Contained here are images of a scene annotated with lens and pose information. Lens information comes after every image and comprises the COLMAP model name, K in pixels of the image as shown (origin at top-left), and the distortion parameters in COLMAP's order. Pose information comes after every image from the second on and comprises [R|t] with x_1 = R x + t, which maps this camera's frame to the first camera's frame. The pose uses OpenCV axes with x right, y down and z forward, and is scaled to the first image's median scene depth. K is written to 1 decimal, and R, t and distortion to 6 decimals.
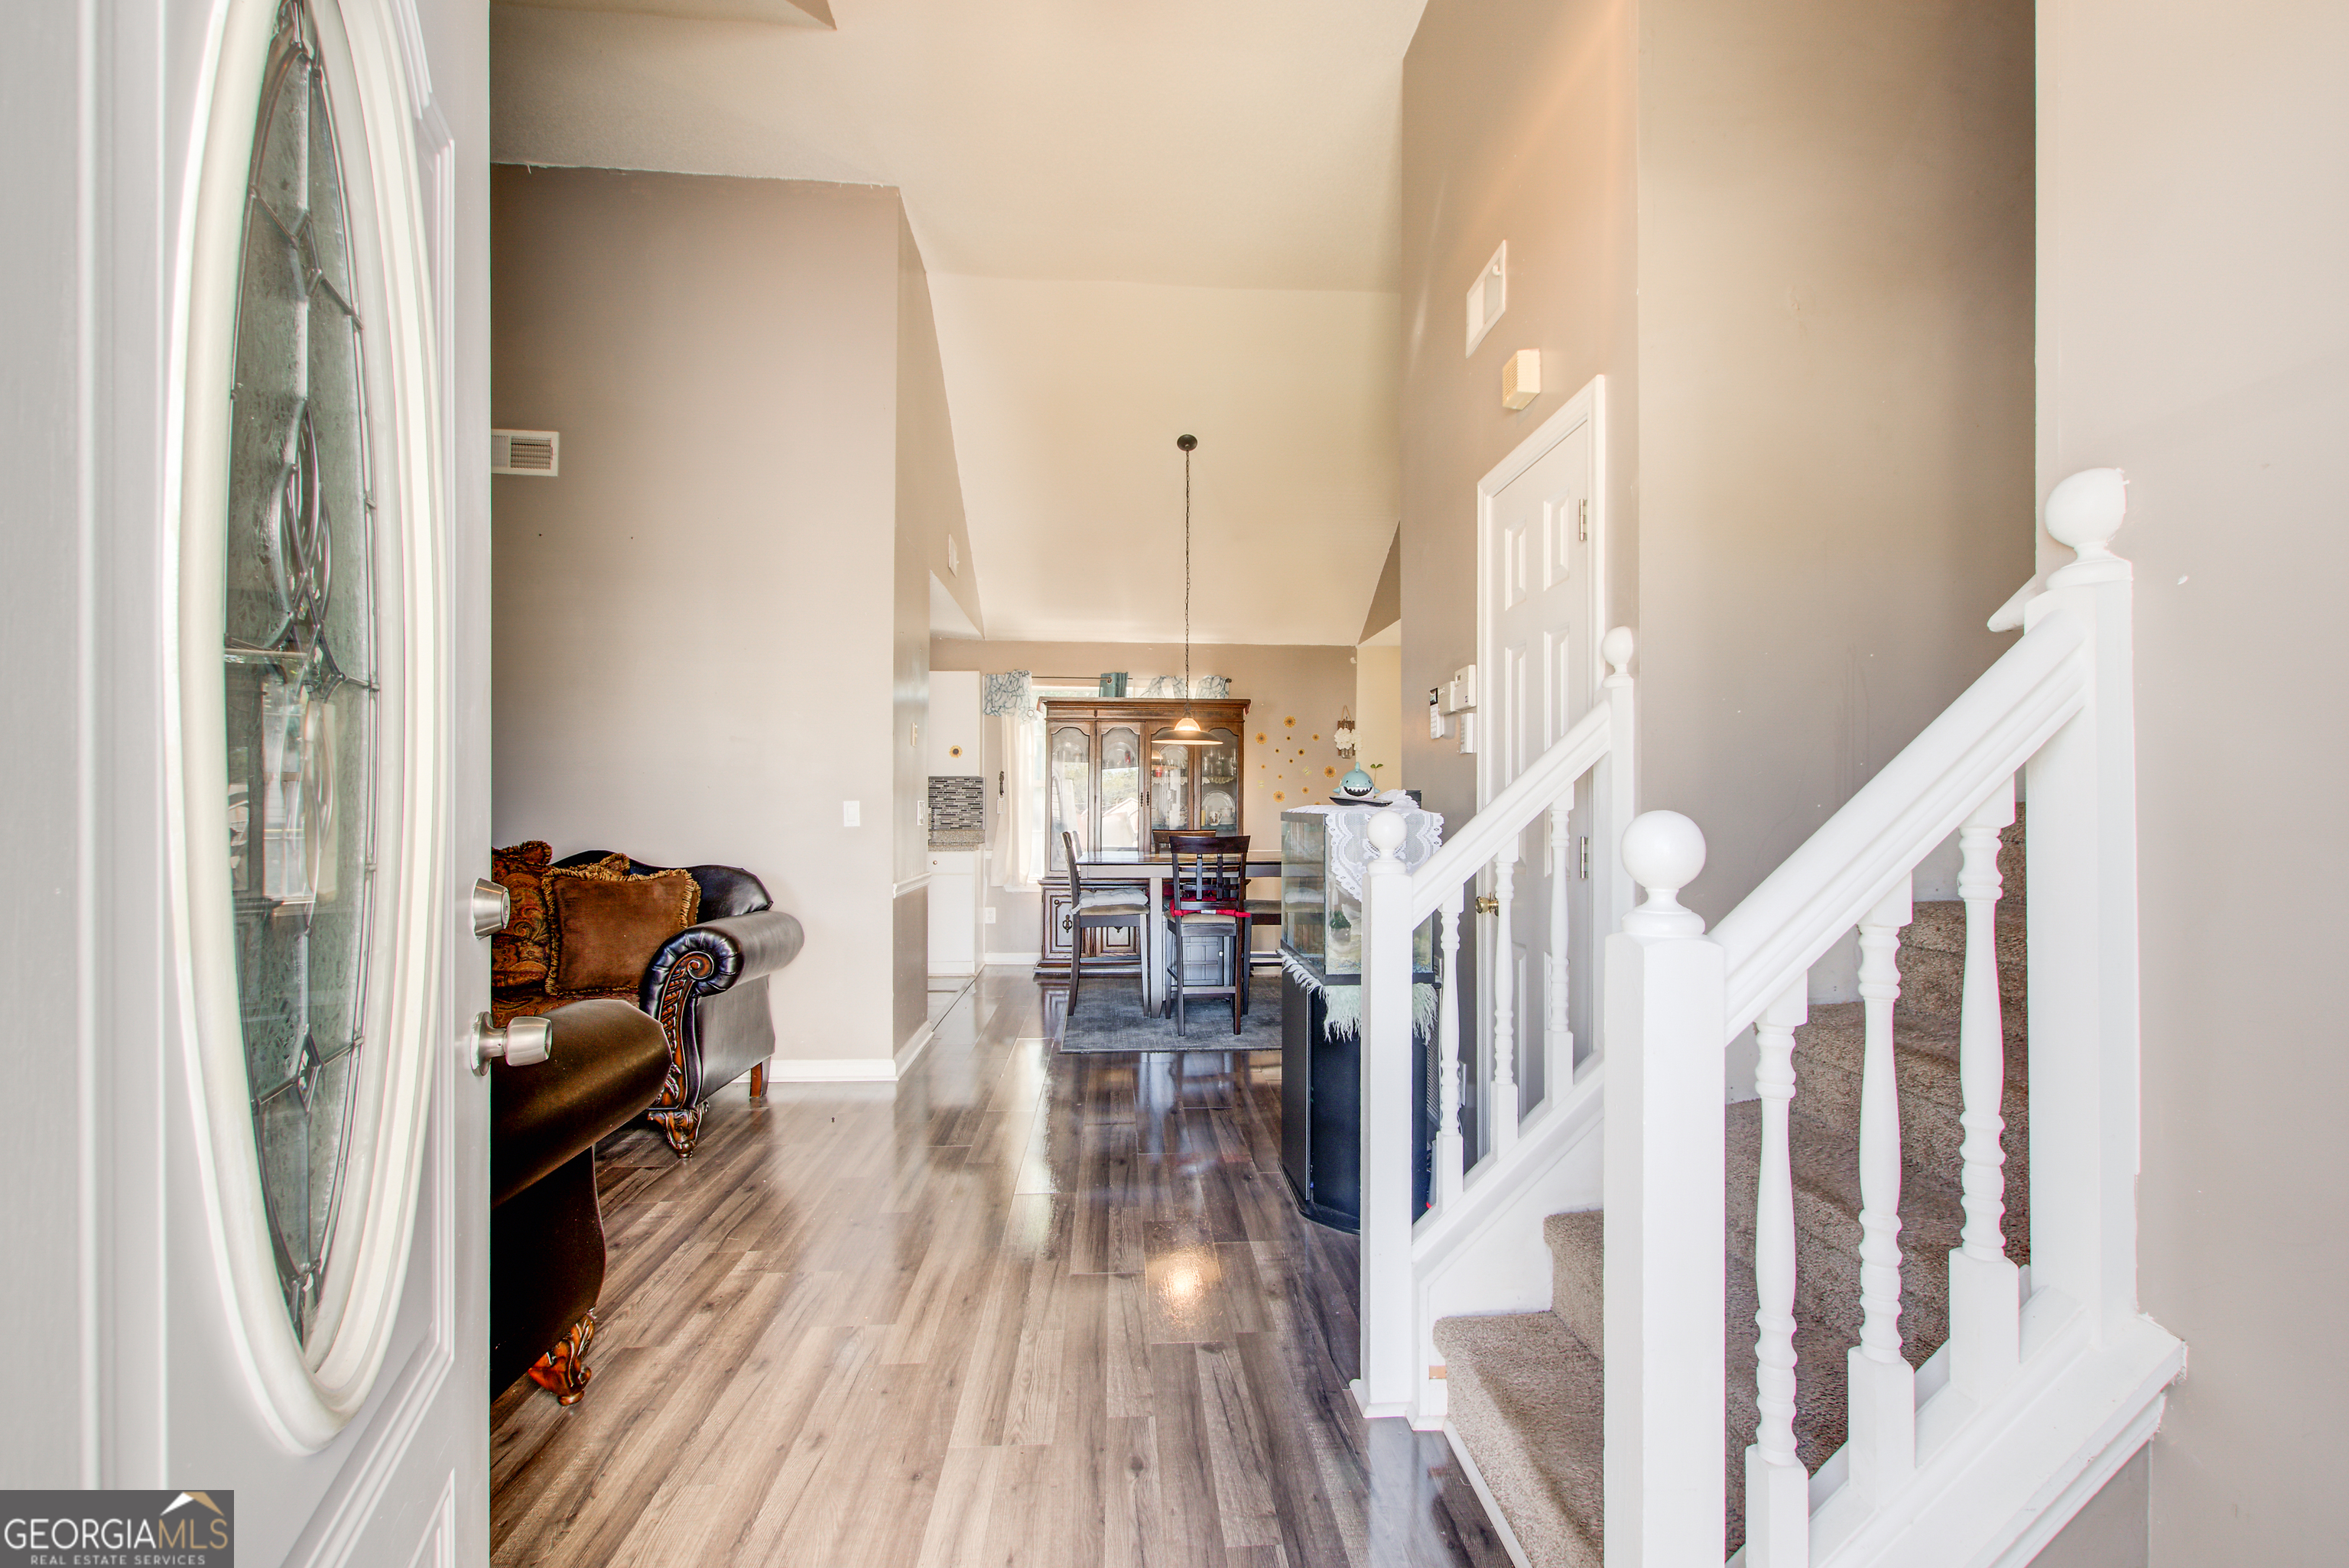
lens RADIAL K [[1047.0, 0, 1173.8], [0, 1047.0, 800.1], [0, 0, 1]] dist [0.010133, -0.002905]
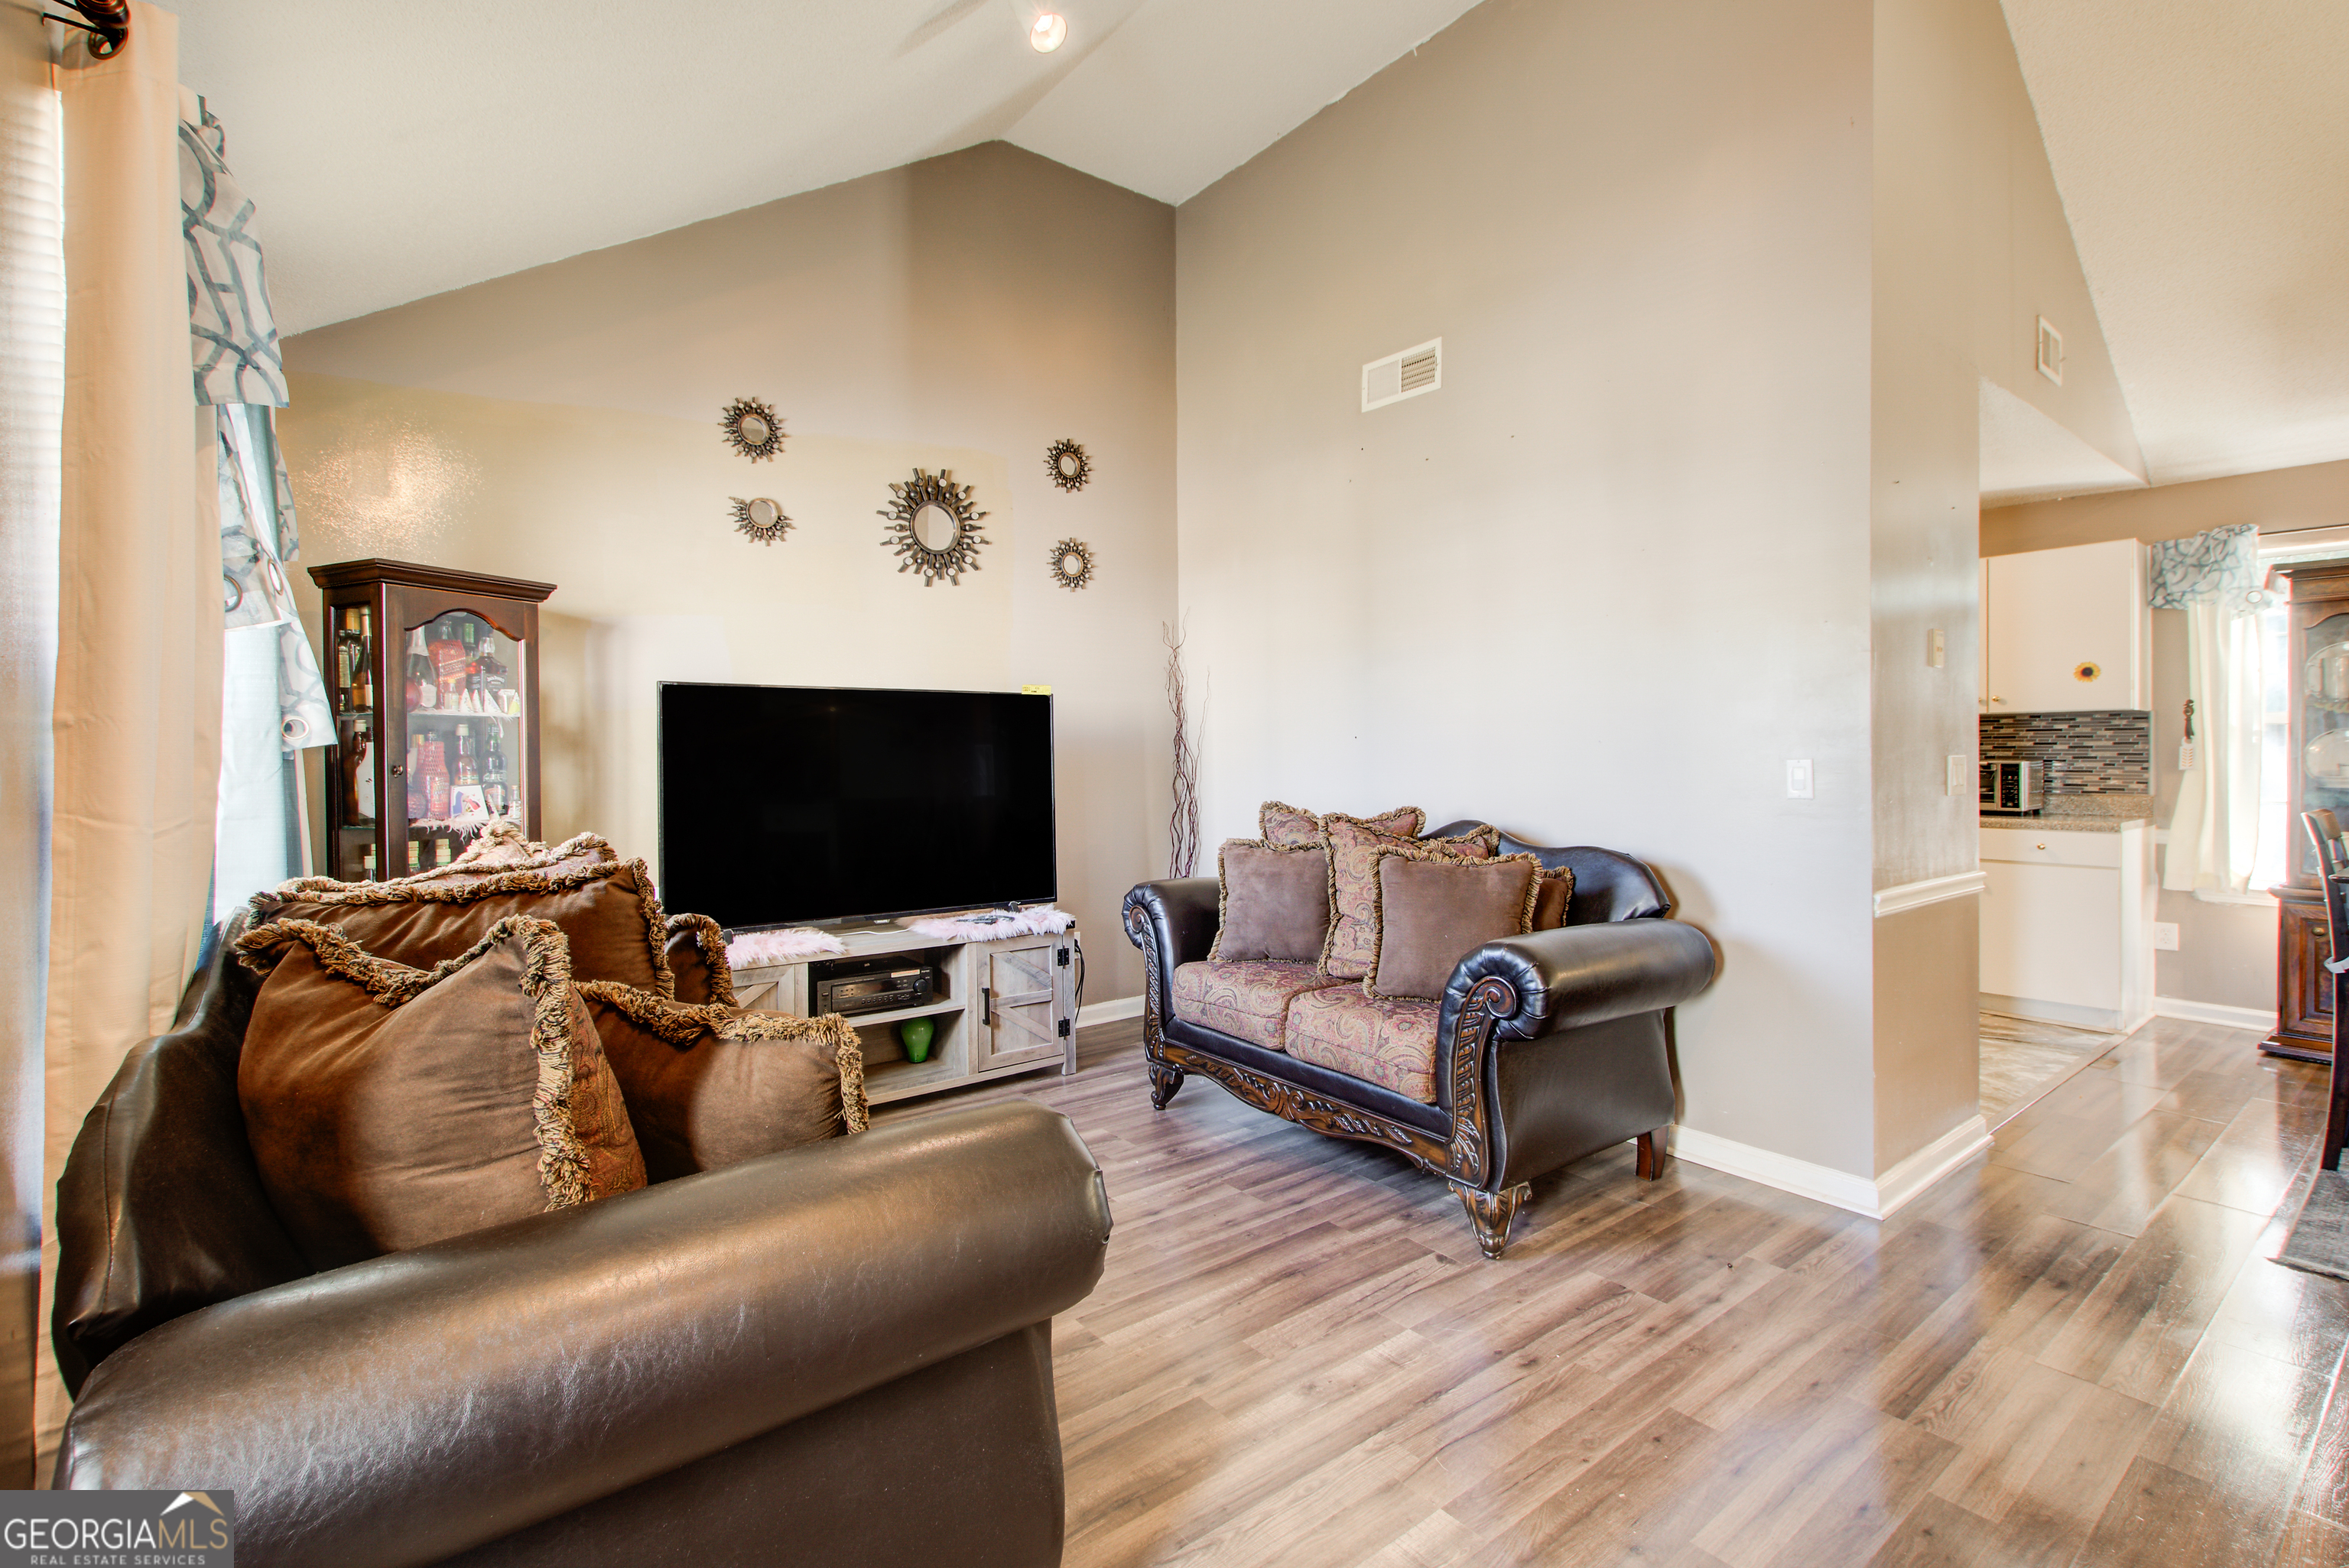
lens RADIAL K [[1047.0, 0, 1195.5], [0, 1047.0, 760.1], [0, 0, 1]] dist [0.010133, -0.002905]
pose [[0.572811, -0.004270, -0.819676, 0.009703], [0.014418, 0.999884, 0.004867, -0.006564], [0.819561, -0.014606, 0.572806, 0.332210]]
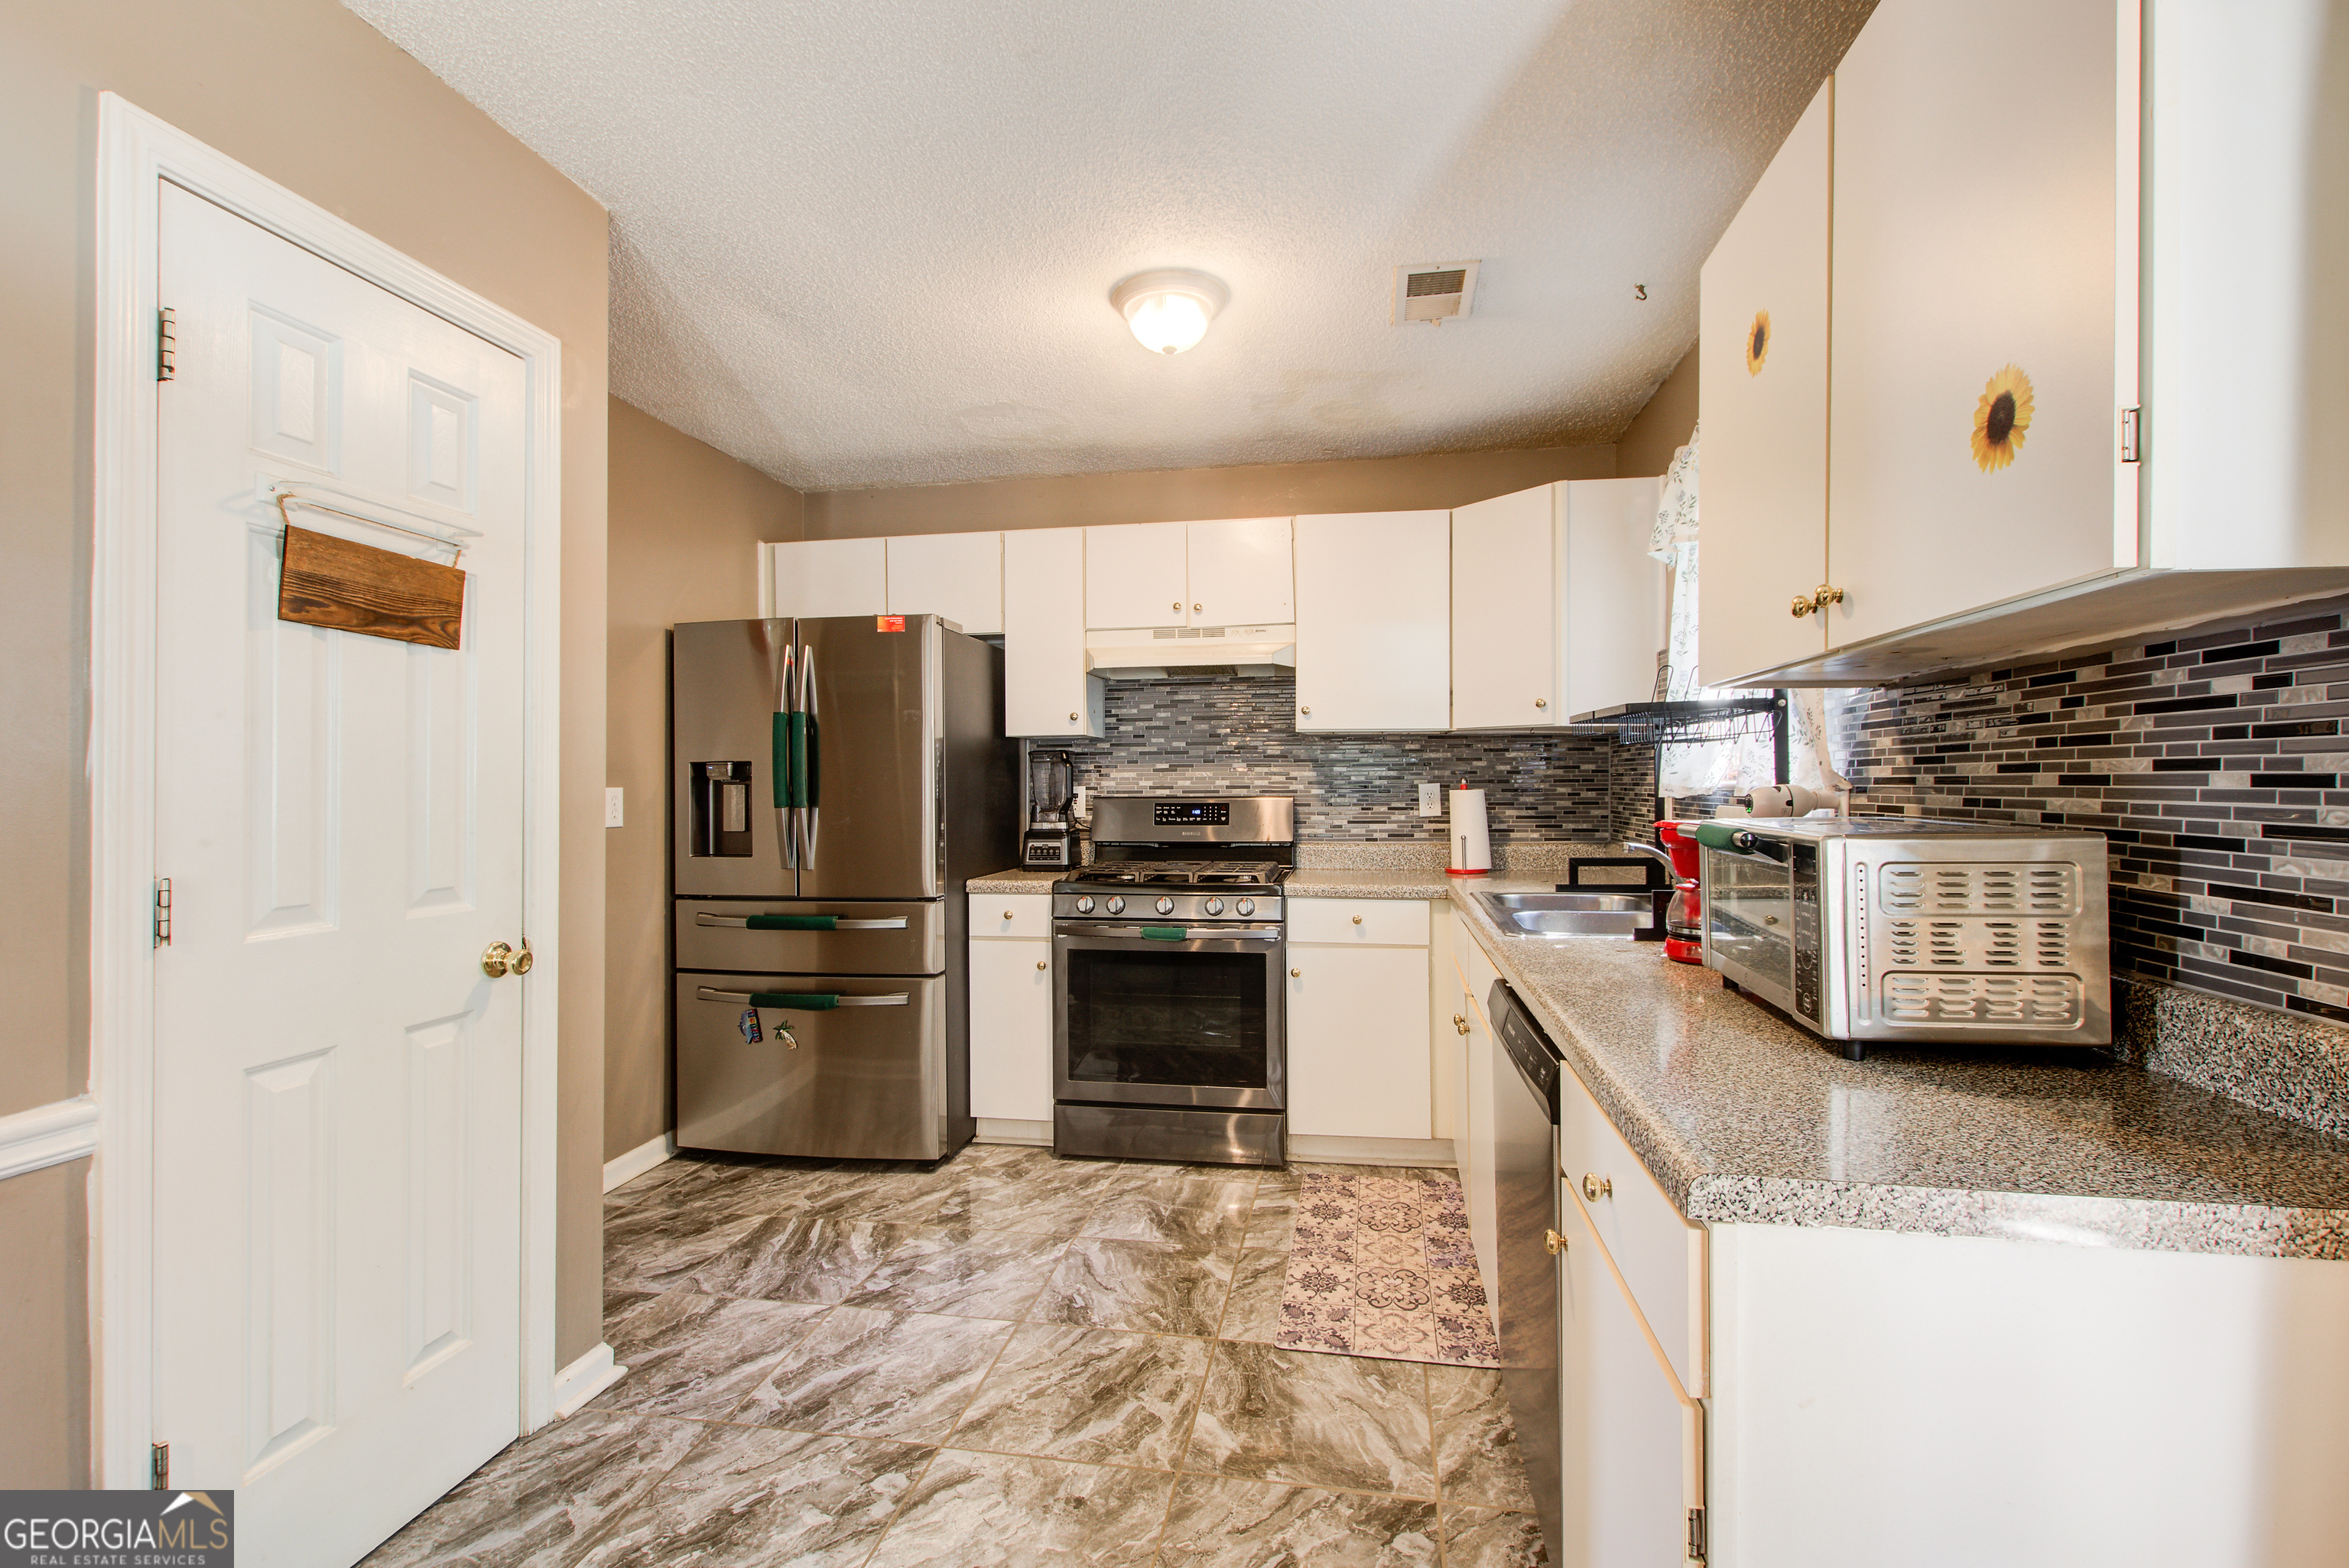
lens RADIAL K [[1047.0, 0, 1181.3], [0, 1047.0, 778.3], [0, 0, 1]] dist [0.010133, -0.002905]
pose [[-0.217086, -0.003533, -0.976146, -0.096492], [0.004554, 0.999979, -0.004632, -0.001878], [0.976142, -0.005451, -0.217065, 1.626742]]
